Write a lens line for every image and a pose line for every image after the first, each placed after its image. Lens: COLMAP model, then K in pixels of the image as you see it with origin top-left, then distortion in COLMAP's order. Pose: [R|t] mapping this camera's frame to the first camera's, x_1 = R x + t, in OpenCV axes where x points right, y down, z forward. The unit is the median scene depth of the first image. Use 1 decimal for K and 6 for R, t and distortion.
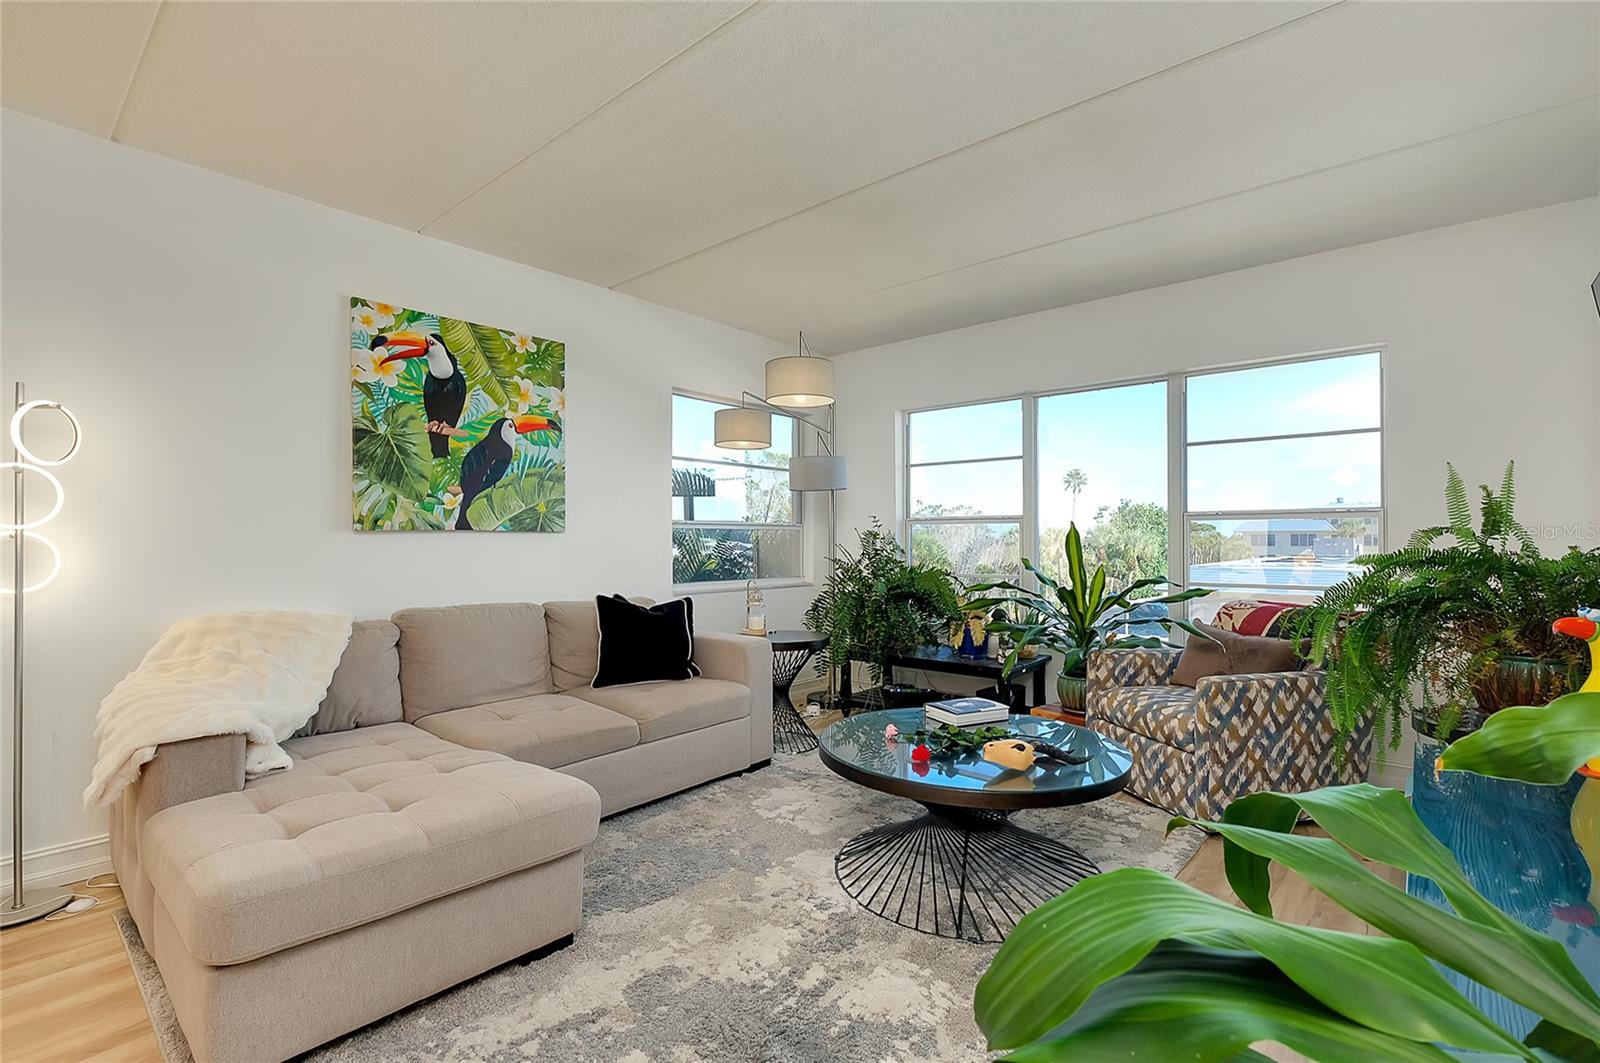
lens RADIAL K [[735.3, 0, 766.6], [0, 735.3, 535.5], [0, 0, 1]] dist [-0.003365, -0.000204]
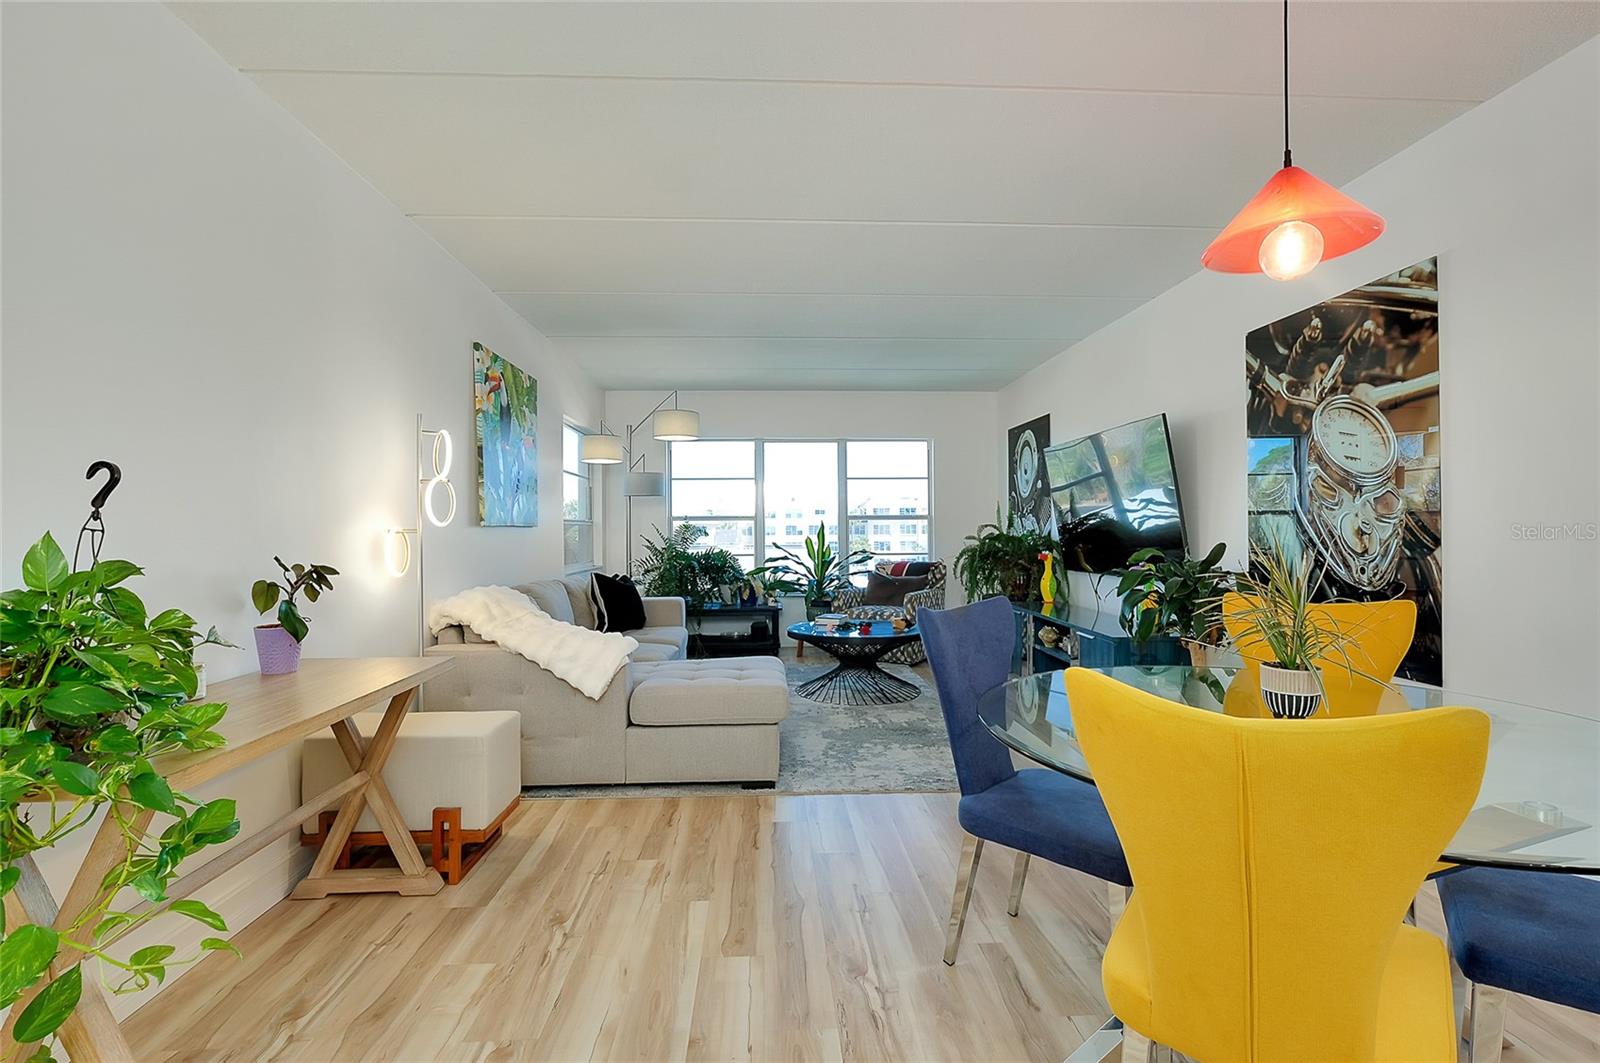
lens RADIAL K [[789.1, 0, 776.9], [0, 789.1, 529.0], [0, 0, 1]] dist [-0.014684, 0.000203]
pose [[0.706175, -0.003359, 0.708029, -1.084348], [0.001190, 0.999993, 0.003557, -0.005858], [-0.708036, -0.001669, 0.706174, -0.306212]]
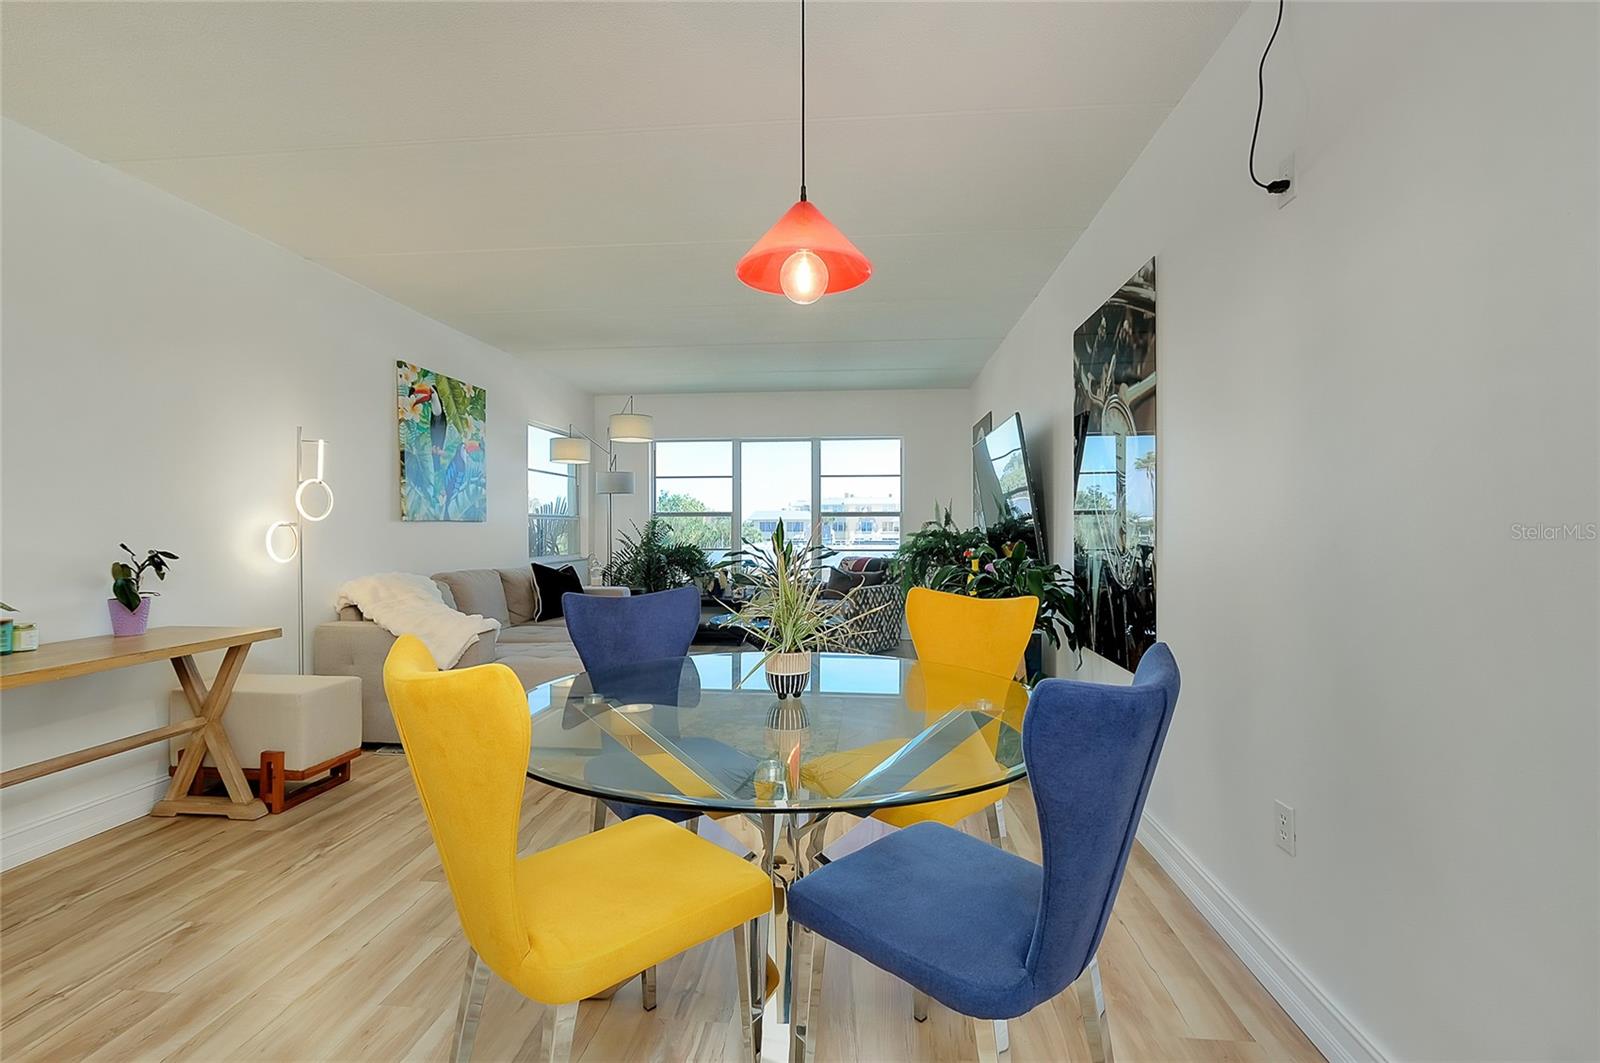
lens RADIAL K [[789.1, 0, 776.9], [0, 789.1, 529.0], [0, 0, 1]] dist [-0.014684, 0.000203]
pose [[0.806684, -0.002127, 0.590979, -0.824148], [-0.003942, 0.999952, 0.008981, -0.006886], [-0.590970, -0.009574, 0.806637, -0.657793]]
